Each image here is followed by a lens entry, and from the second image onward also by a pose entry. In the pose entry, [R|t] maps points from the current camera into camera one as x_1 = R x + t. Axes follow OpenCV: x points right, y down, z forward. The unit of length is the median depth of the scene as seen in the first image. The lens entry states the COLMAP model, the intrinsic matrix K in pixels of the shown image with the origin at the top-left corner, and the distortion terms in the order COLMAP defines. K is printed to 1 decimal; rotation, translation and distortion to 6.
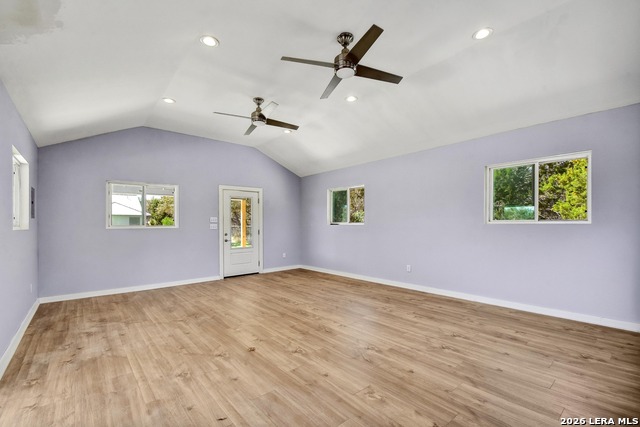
lens RADIAL K [[288.0, 0, 317.0], [0, 288.0, 226.9], [0, 0, 1]] dist [0.001128, -0.000030]
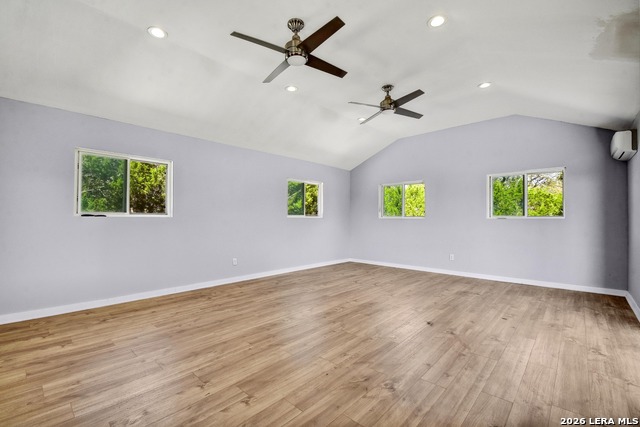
lens RADIAL K [[288.0, 0, 317.0], [0, 288.0, 226.9], [0, 0, 1]] dist [0.001128, -0.000030]
pose [[-0.142931, -0.024483, 0.989430, -0.957213], [0.003800, 0.999673, 0.025285, 0.001325], [-0.989725, 0.007374, -0.142791, 1.178430]]
